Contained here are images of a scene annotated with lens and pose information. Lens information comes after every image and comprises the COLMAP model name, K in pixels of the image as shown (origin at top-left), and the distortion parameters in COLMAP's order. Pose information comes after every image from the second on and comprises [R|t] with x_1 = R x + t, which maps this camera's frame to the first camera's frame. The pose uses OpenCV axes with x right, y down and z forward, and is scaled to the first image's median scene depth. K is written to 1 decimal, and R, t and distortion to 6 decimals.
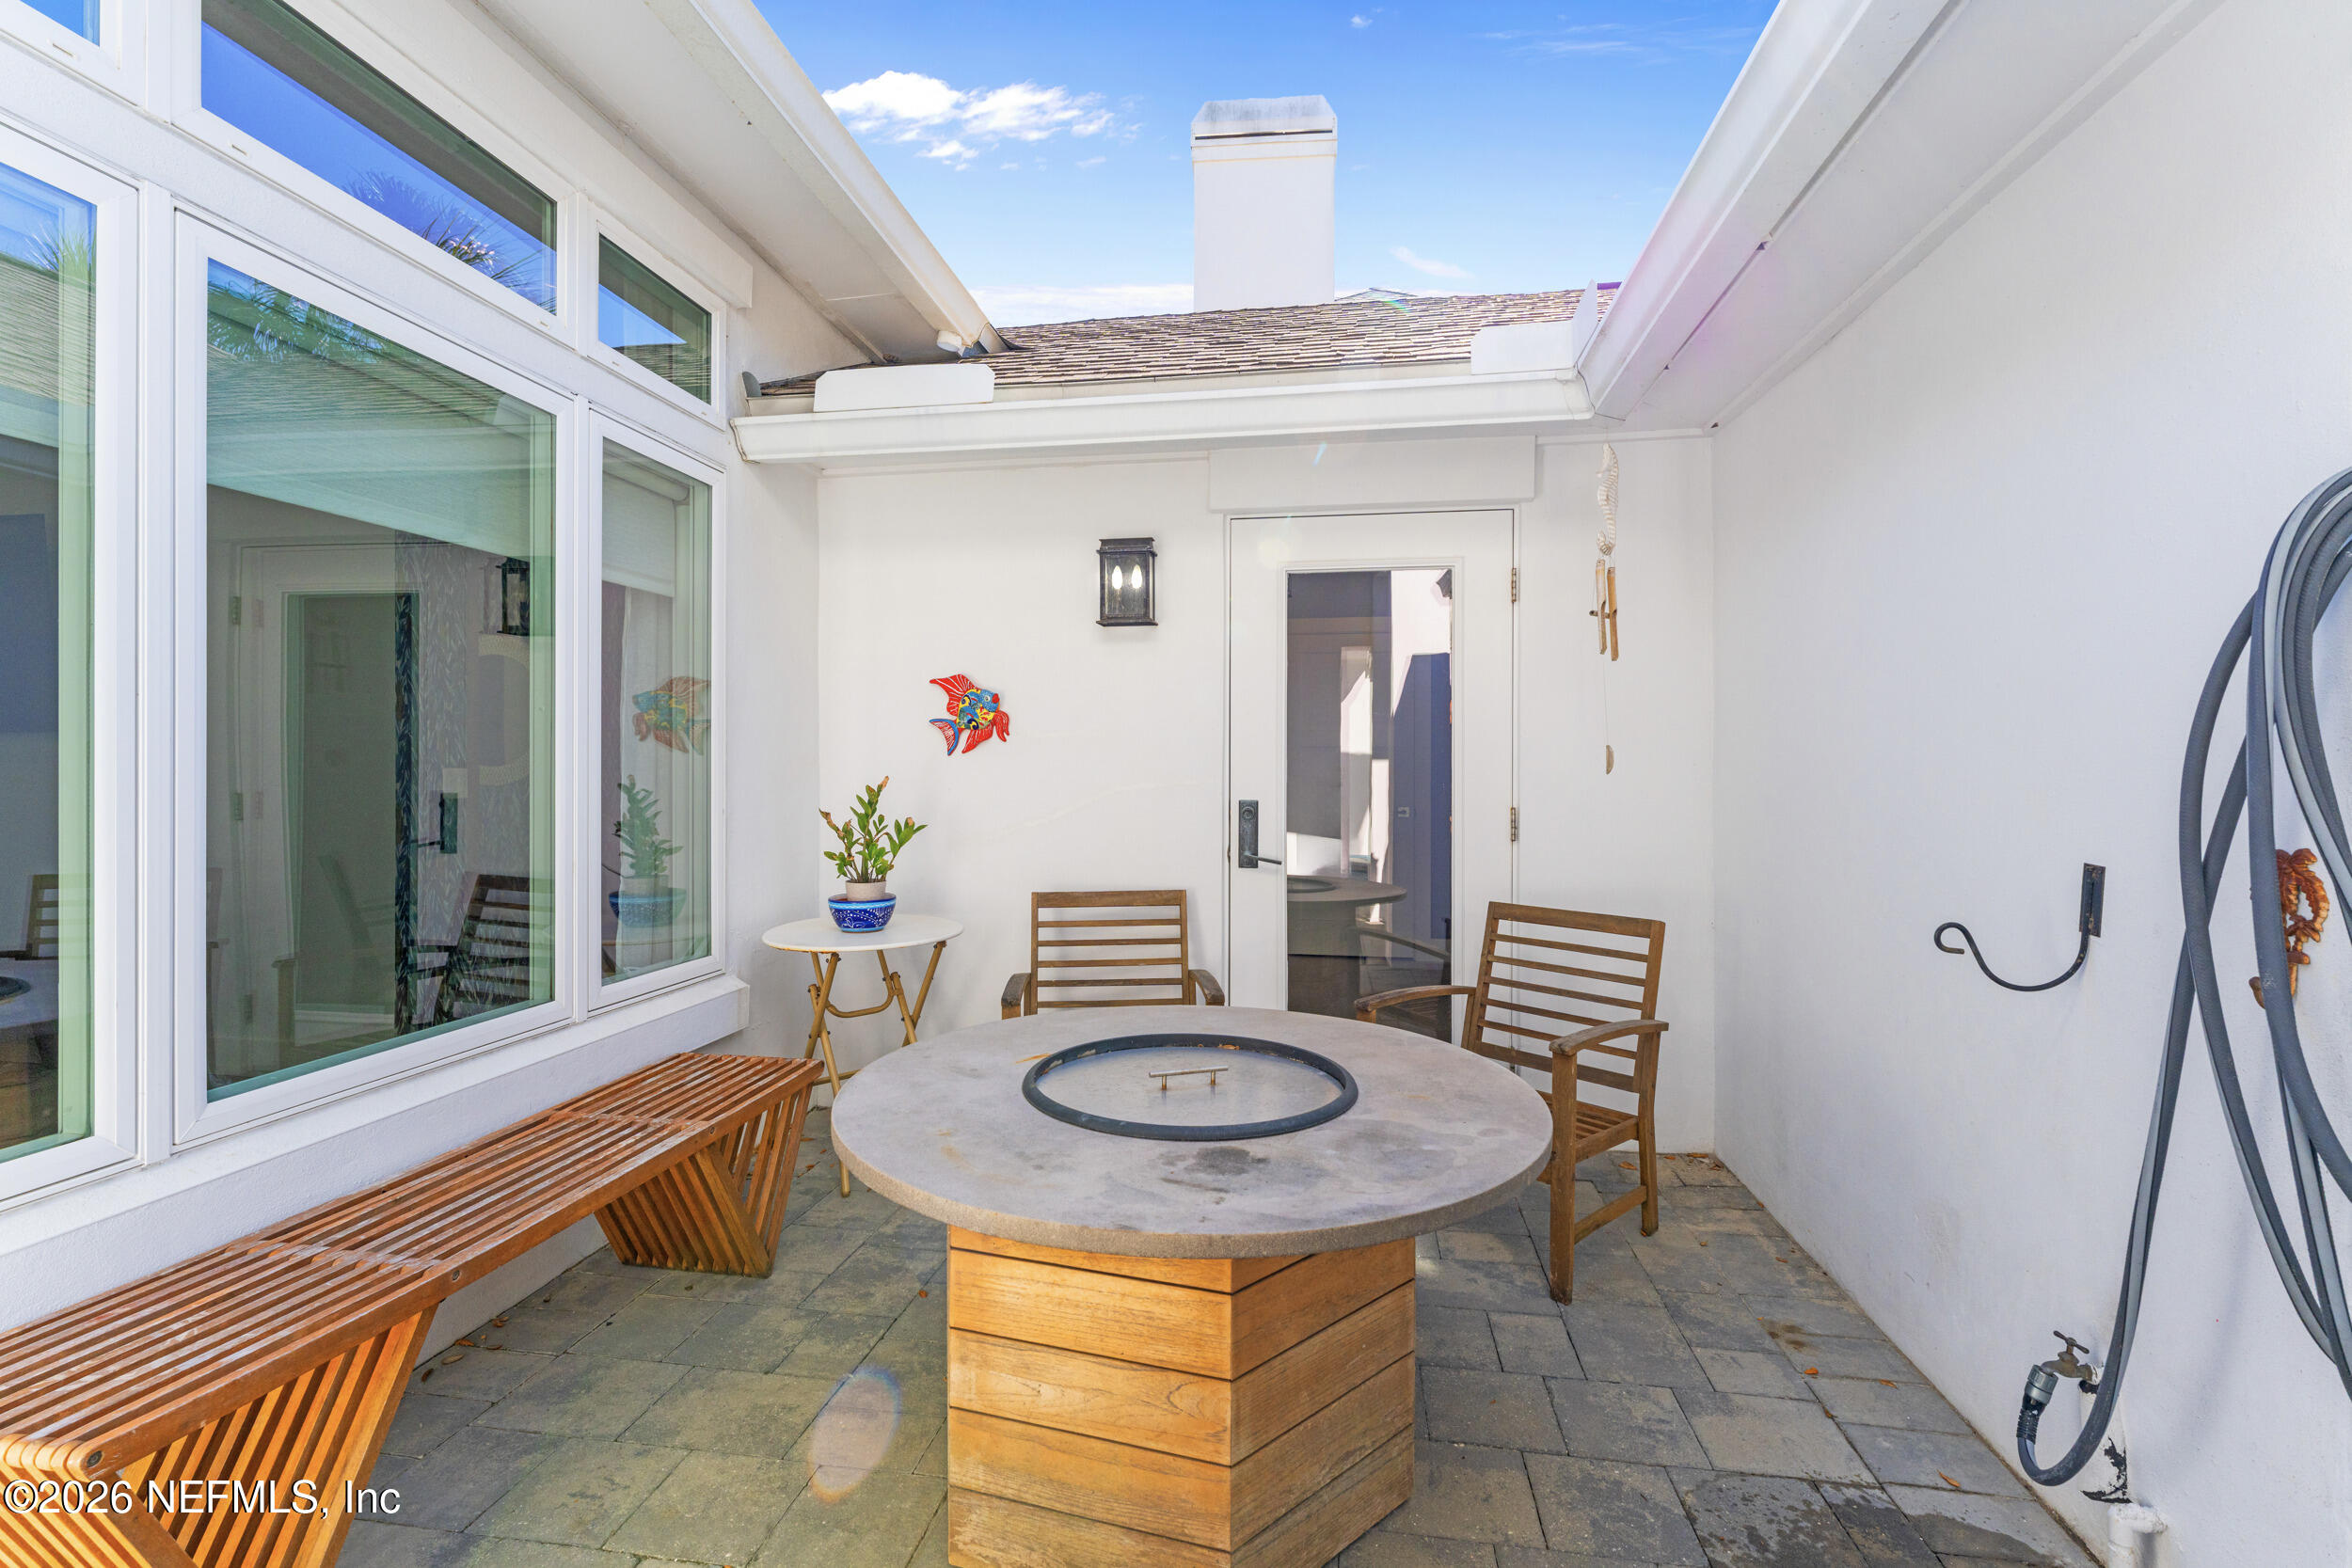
lens RADIAL K [[1041.1, 0, 1176.0], [0, 1041.1, 784.0], [0, 0, 1]] dist [0.000151, 0.000051]
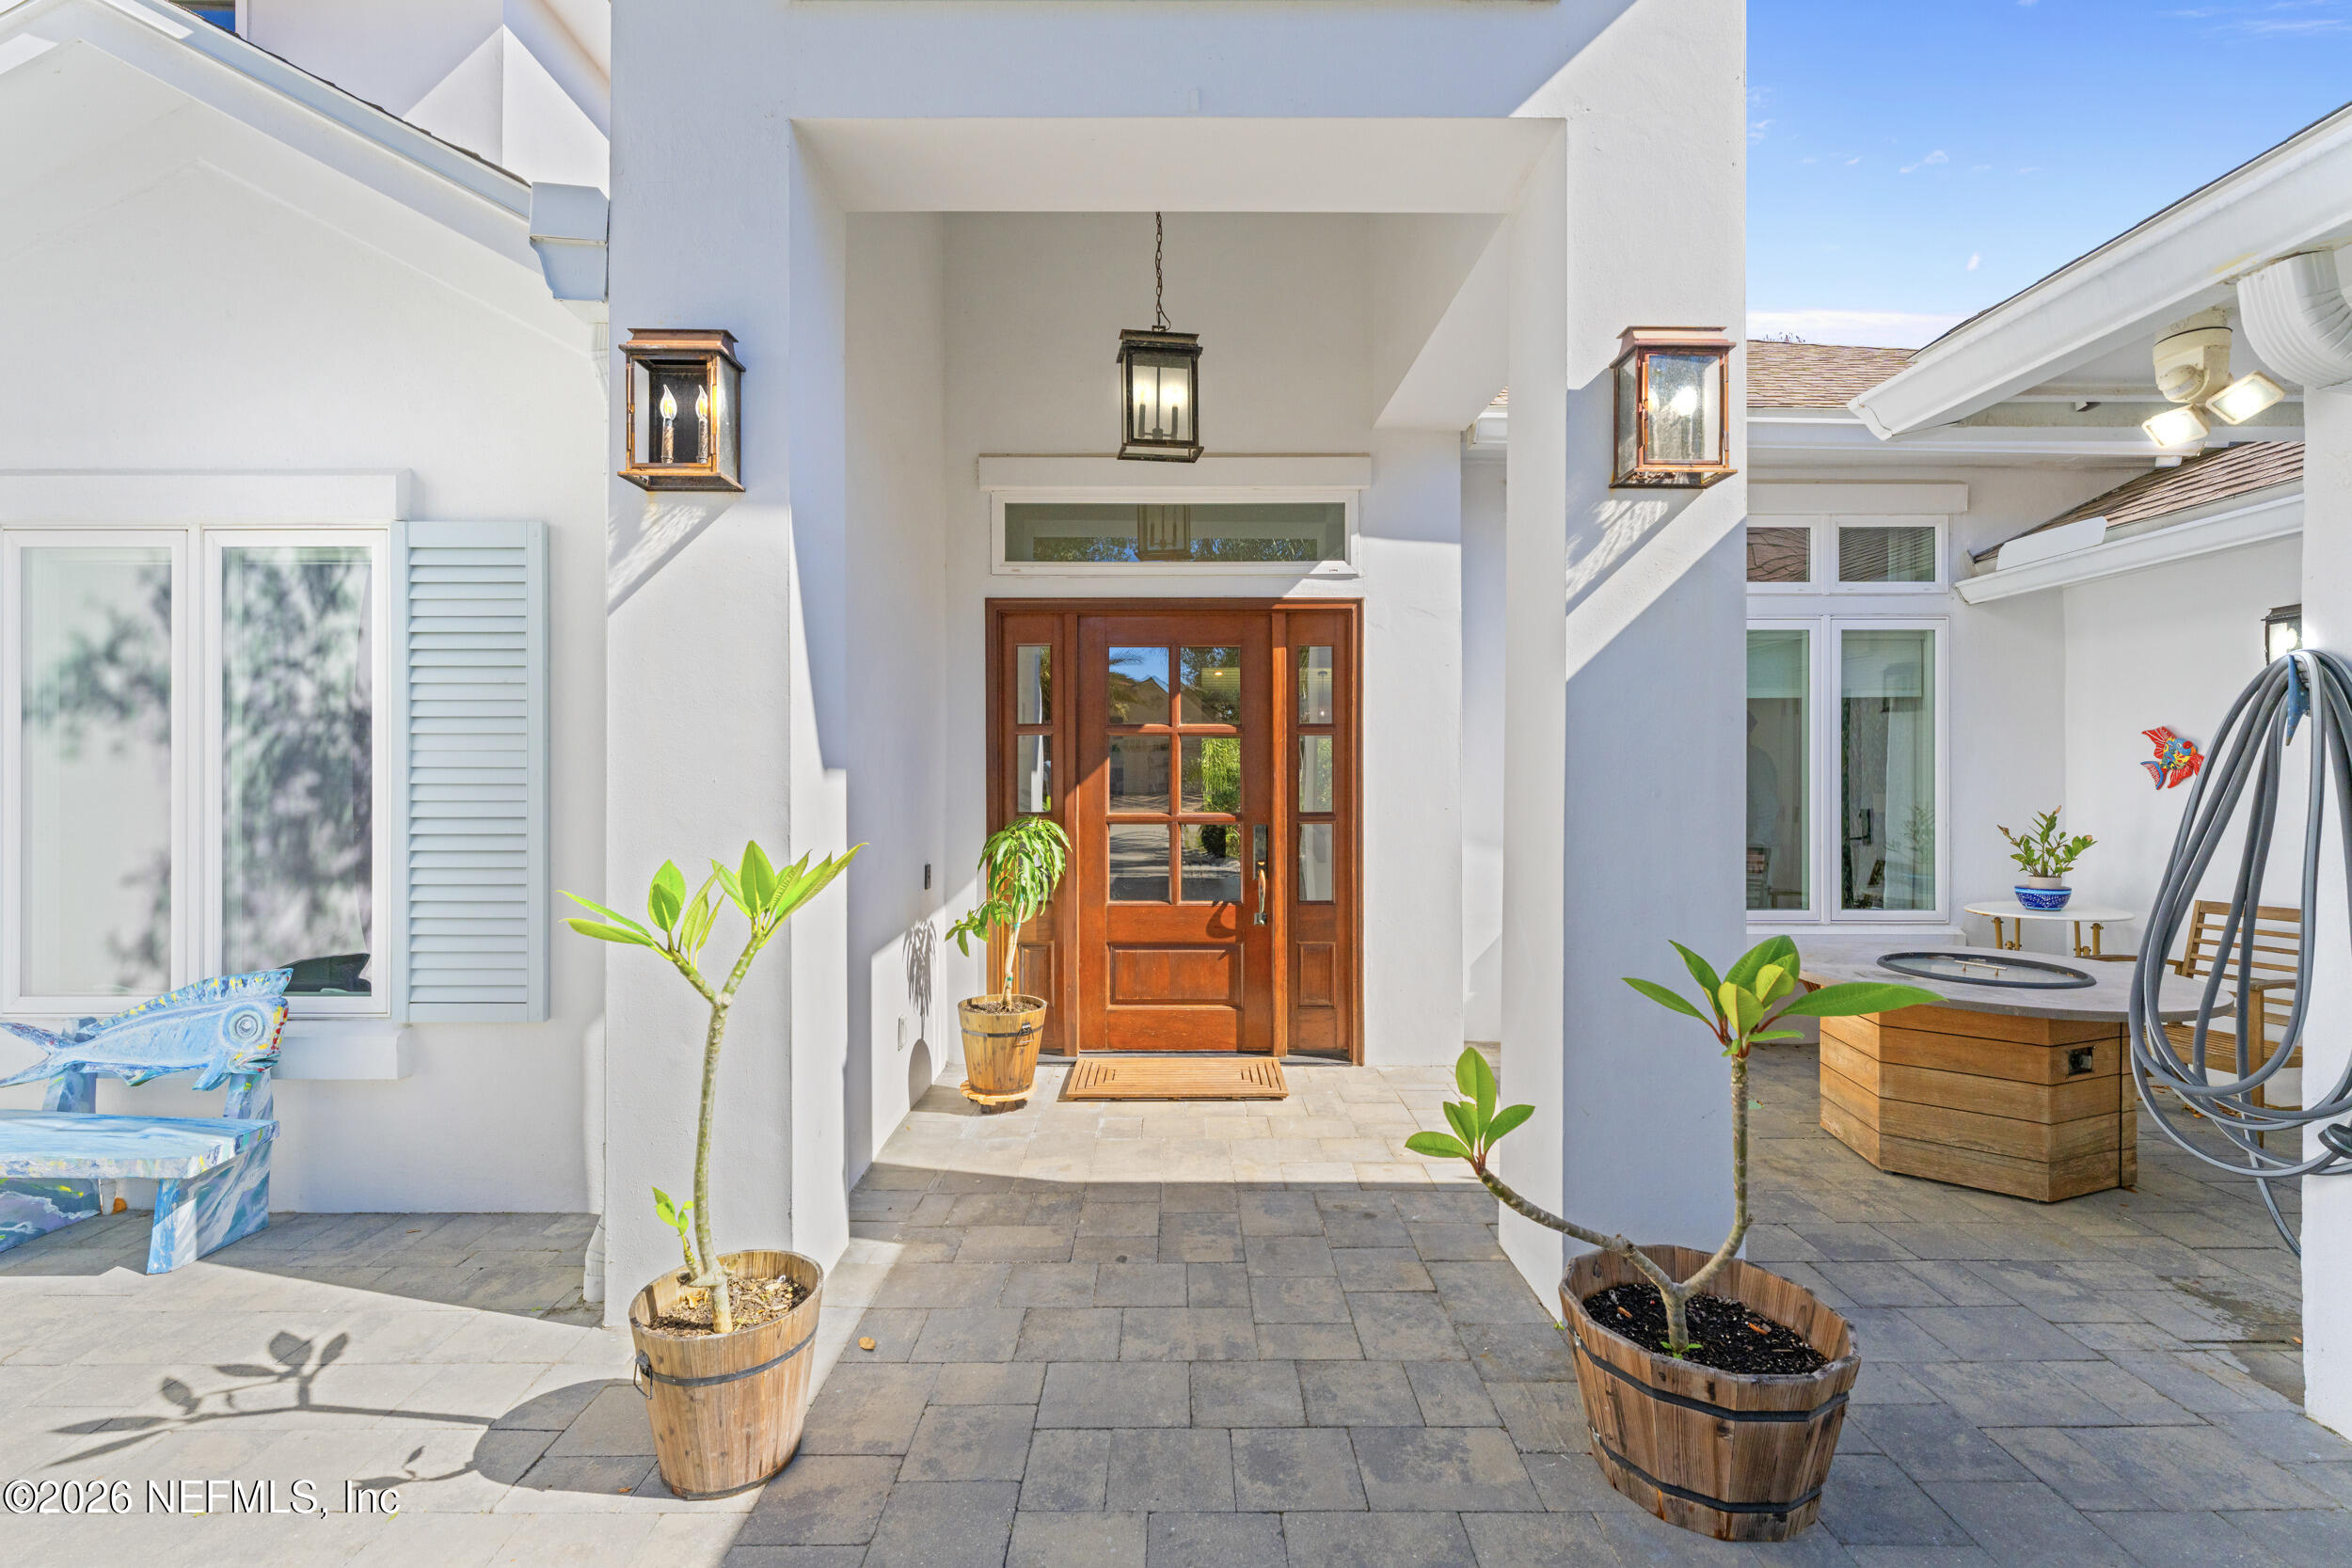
lens RADIAL K [[1026.4, 0, 1176.0], [0, 1026.4, 784.0], [0, 0, 1]] dist [0.000346, 0.000059]
pose [[0.155090, 0.004154, -0.987892, 0.948798], [-0.010354, 0.999943, 0.002579, -0.027756], [0.987846, 0.009828, 0.155124, -0.437856]]
